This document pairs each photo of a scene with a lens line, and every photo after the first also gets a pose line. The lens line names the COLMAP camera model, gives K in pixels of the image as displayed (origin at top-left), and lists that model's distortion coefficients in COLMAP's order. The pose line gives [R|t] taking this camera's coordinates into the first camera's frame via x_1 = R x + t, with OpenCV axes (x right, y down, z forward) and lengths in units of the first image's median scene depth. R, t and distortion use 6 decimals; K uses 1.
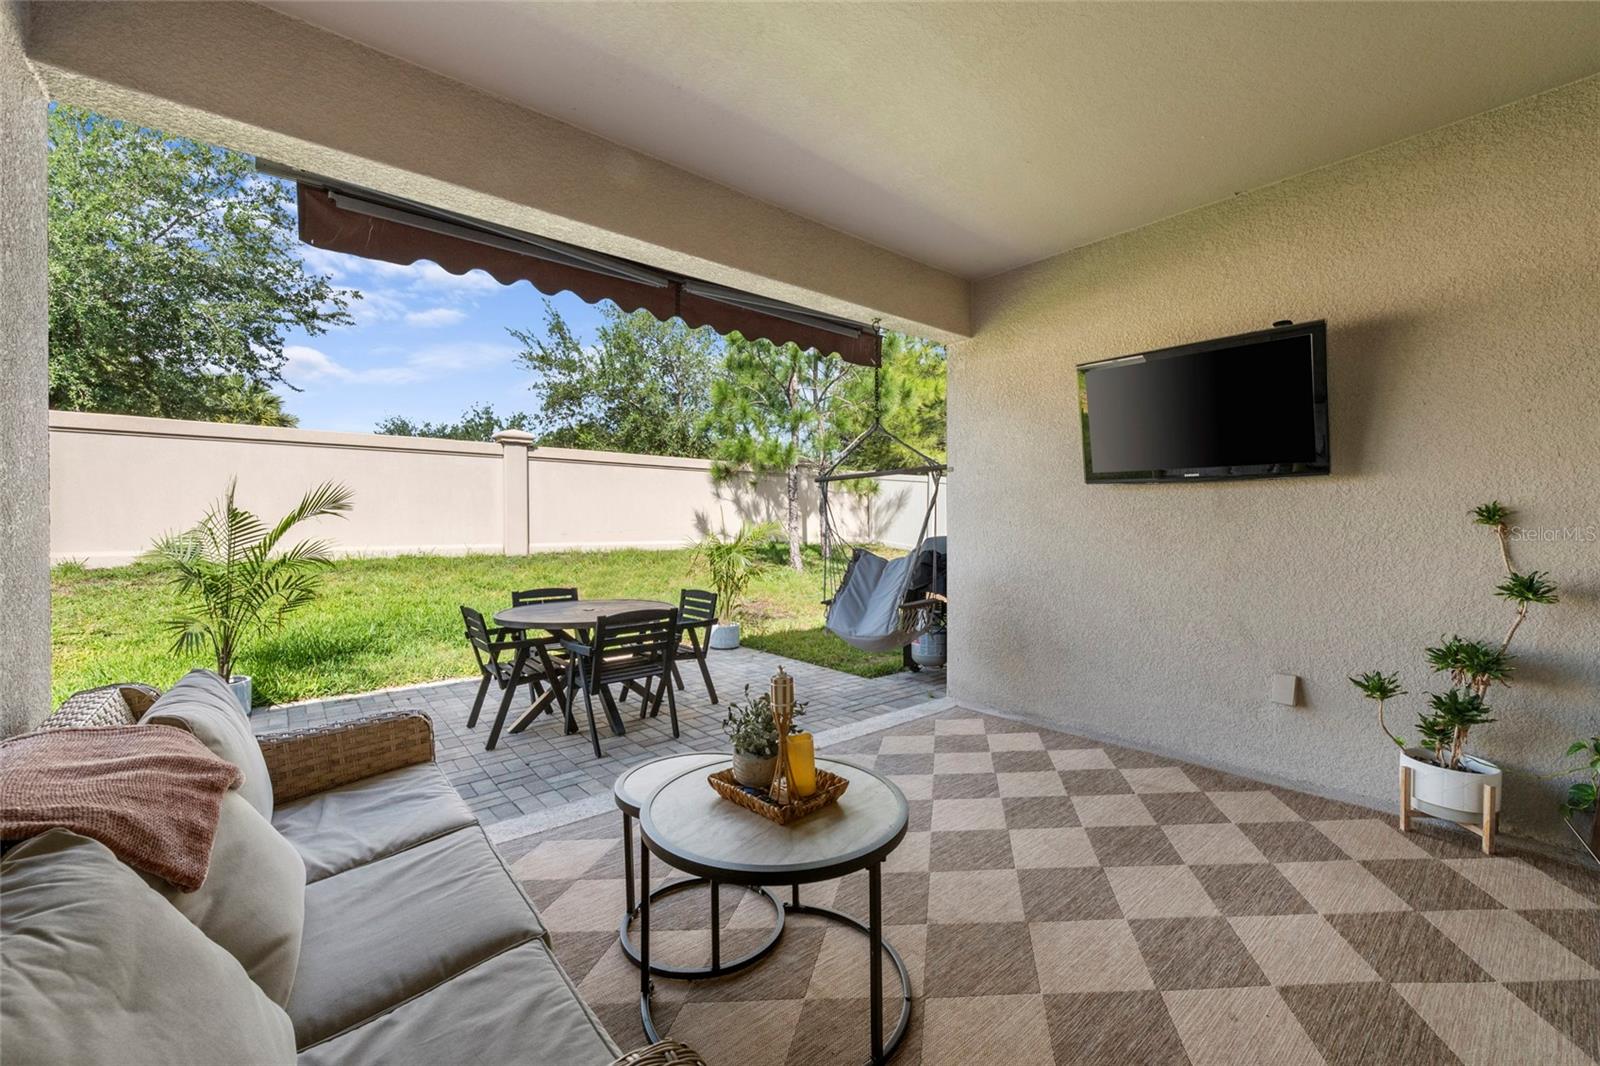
lens RADIAL K [[633.0, 0, 795.4], [0, 633.0, 528.1], [0, 0, 1]] dist [-0.000730, -0.000913]
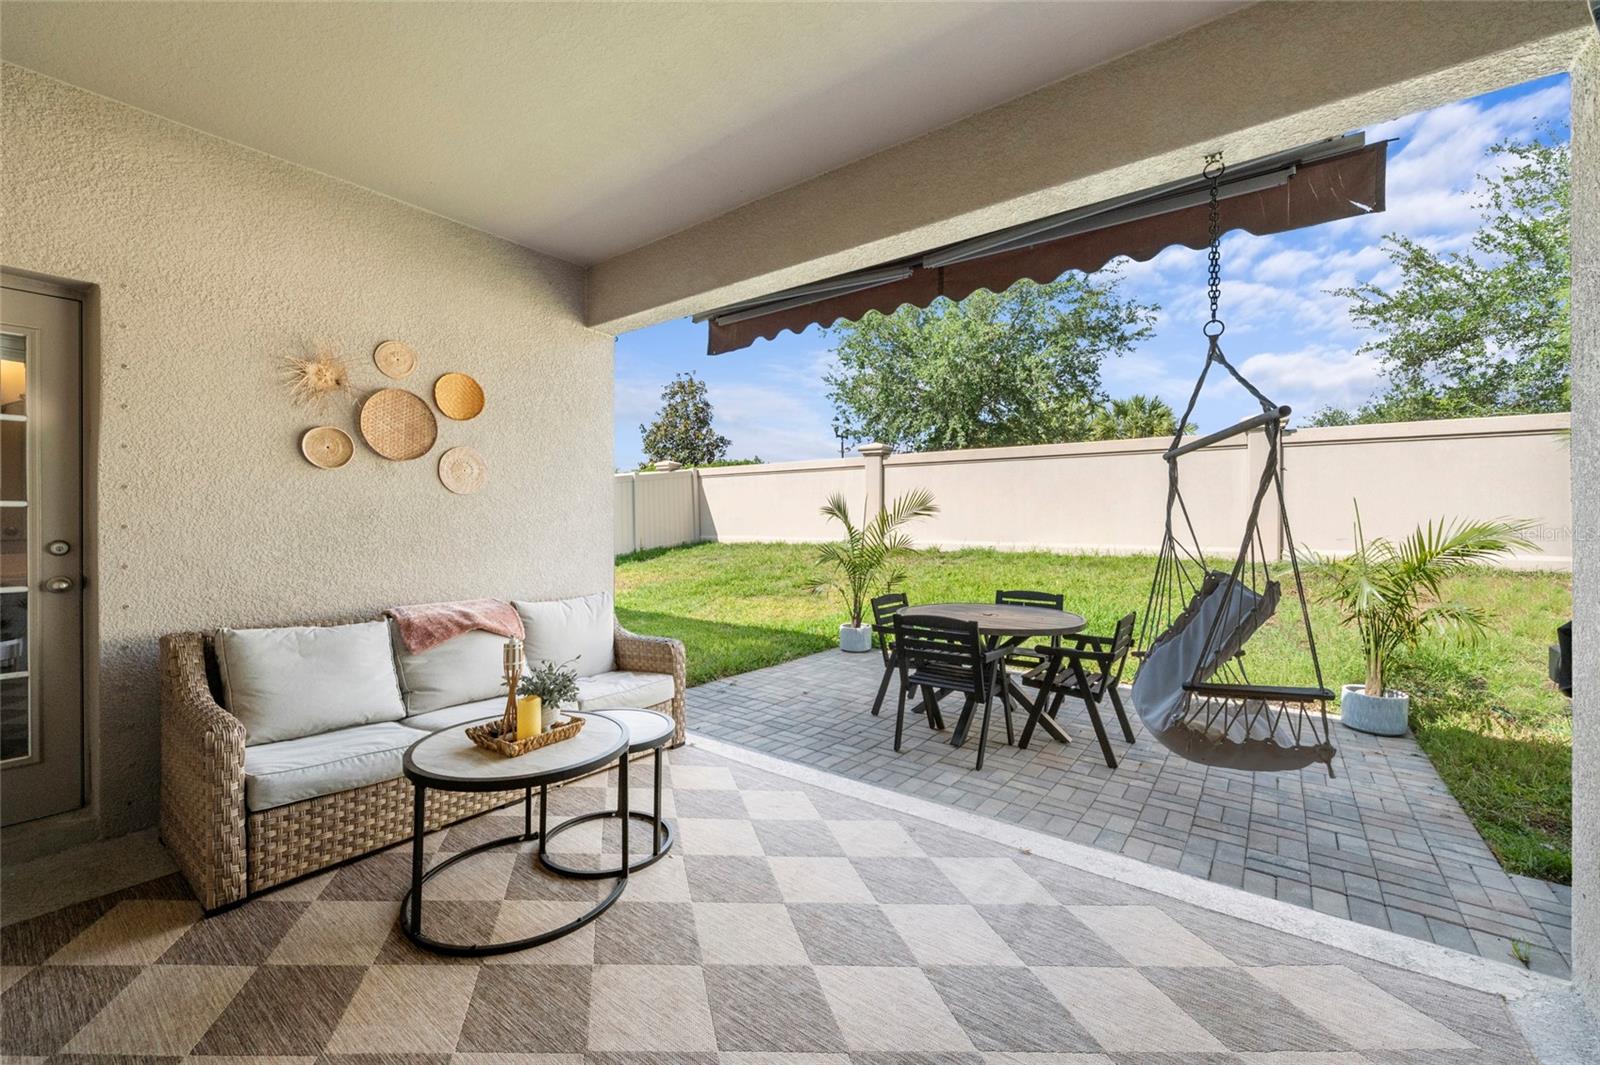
lens RADIAL K [[632.9, 0, 797.5], [0, 632.9, 524.4], [0, 0, 1]] dist [0.001319, -0.001999]
pose [[0.235378, 0.008914, -0.971863, 0.470598], [-0.015766, 0.999861, 0.005352, -0.006427], [0.971776, 0.014063, 0.235486, 0.429475]]
